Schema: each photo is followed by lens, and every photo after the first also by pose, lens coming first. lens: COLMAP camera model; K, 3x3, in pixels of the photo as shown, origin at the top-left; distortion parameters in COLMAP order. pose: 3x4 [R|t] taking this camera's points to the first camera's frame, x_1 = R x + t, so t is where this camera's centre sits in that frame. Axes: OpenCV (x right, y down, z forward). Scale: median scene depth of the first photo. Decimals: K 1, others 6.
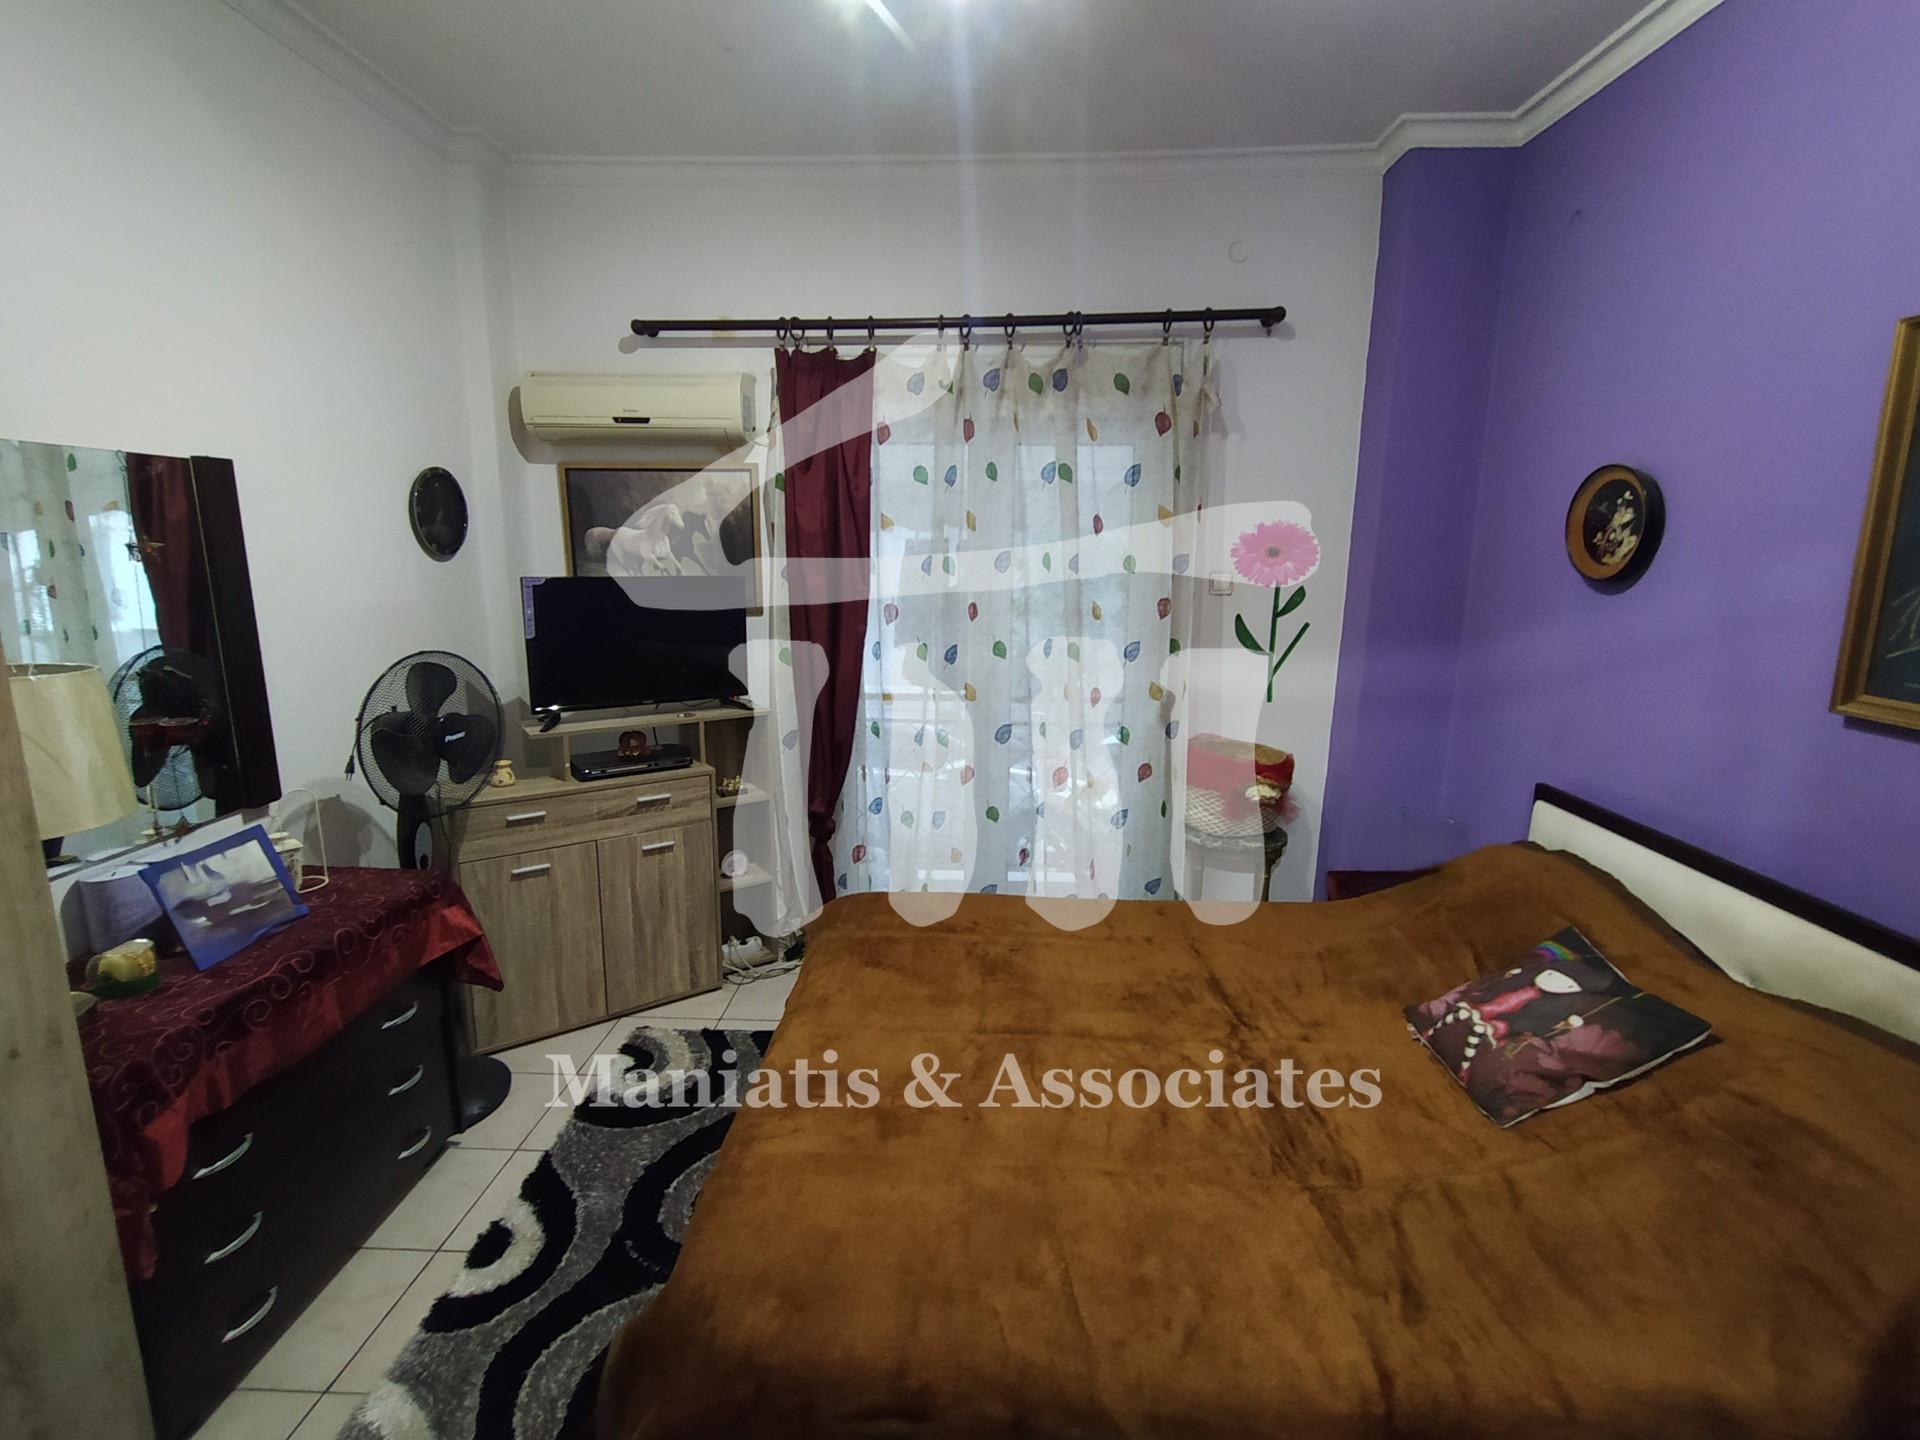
lens RADIAL K [[873.6, 0, 952.1], [0, 873.6, 718.7], [0, 0, 1]] dist [-0.003649, 0.000372]
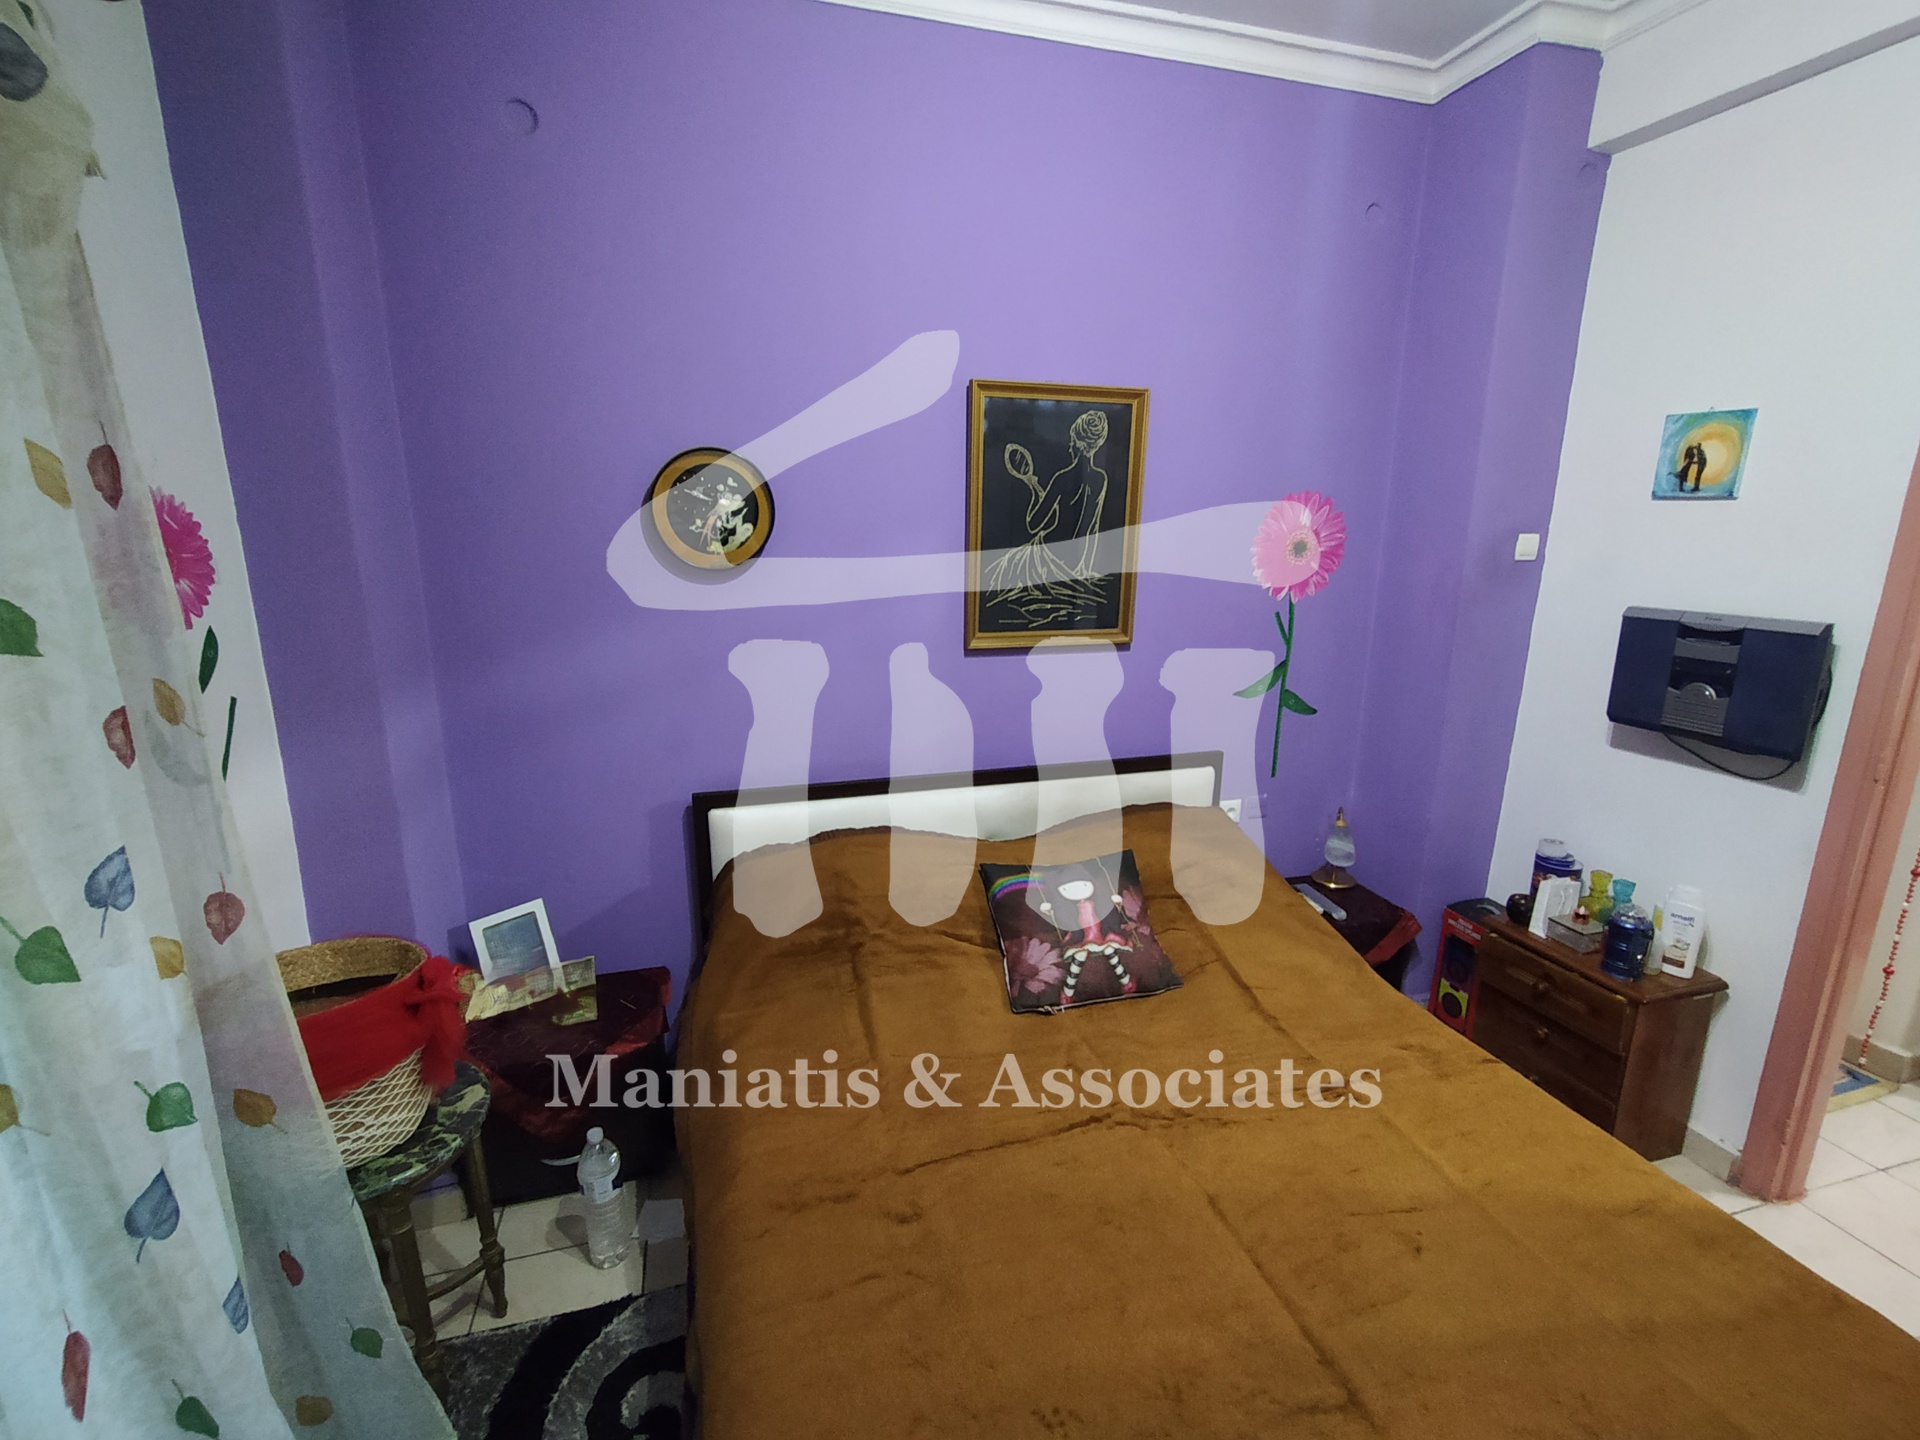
lens RADIAL K [[868.1, 0, 964.6], [0, 868.1, 719.7], [0, 0, 1]] dist [-0.007214, 0.005079]
pose [[-0.315511, -0.224382, 0.922012, -0.224867], [0.176716, 0.940750, 0.289414, -0.202834], [-0.932322, 0.254248, -0.257166, 0.905805]]
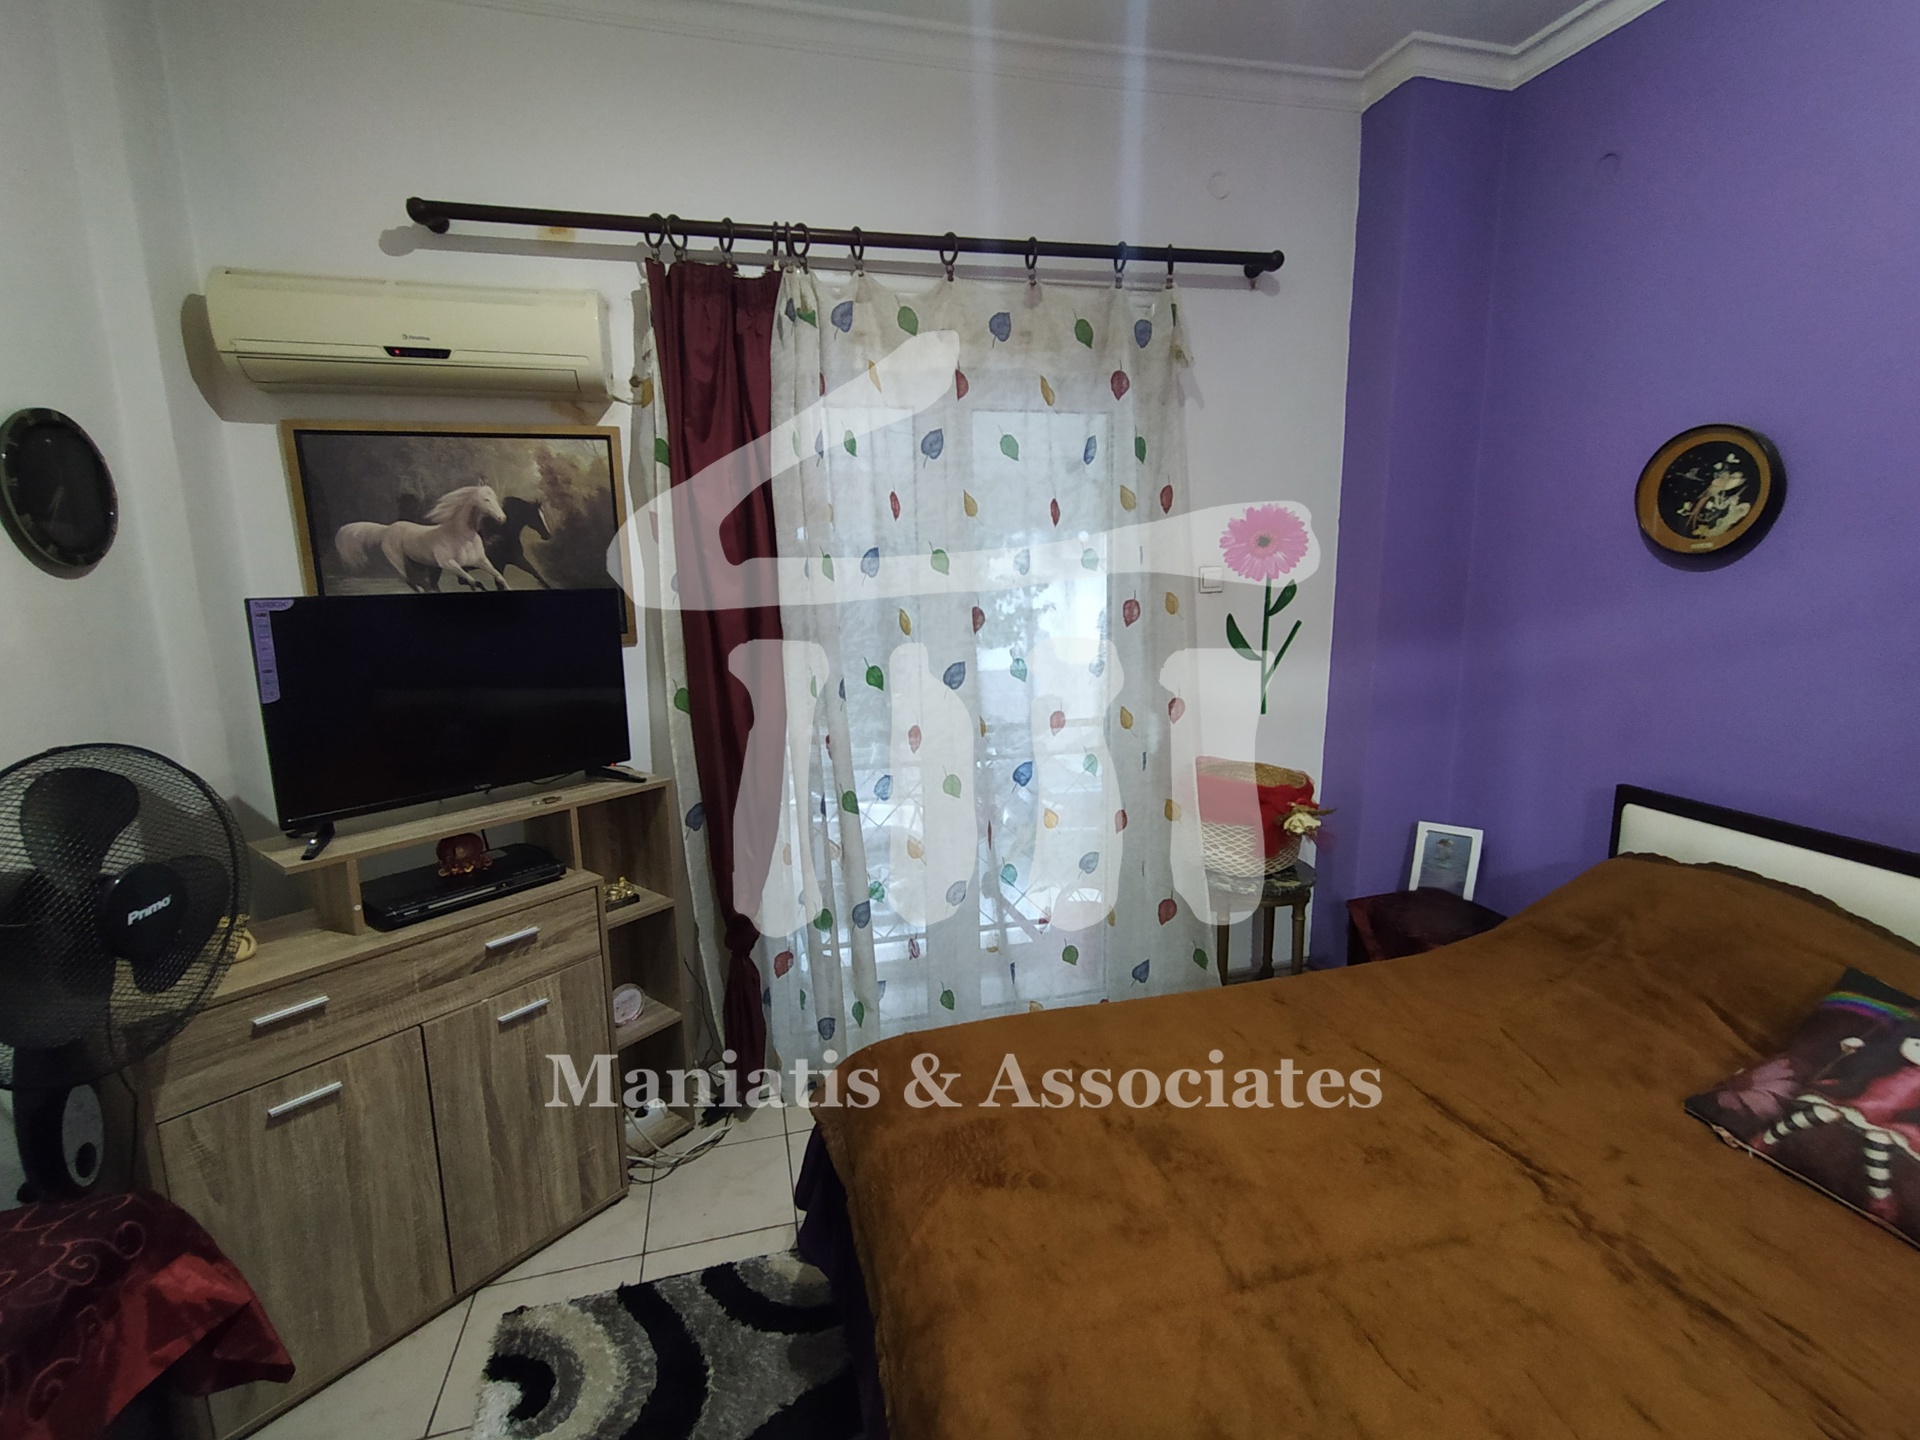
lens RADIAL K [[869.7, 0, 961.2], [0, 869.7, 717.8], [0, 0, 1]] dist [-0.005345, 0.003455]
pose [[0.954604, -0.075887, 0.288049, -0.217415], [0.081669, 0.996627, -0.008089, -0.040720], [-0.286464, 0.031246, 0.957581, 0.321369]]
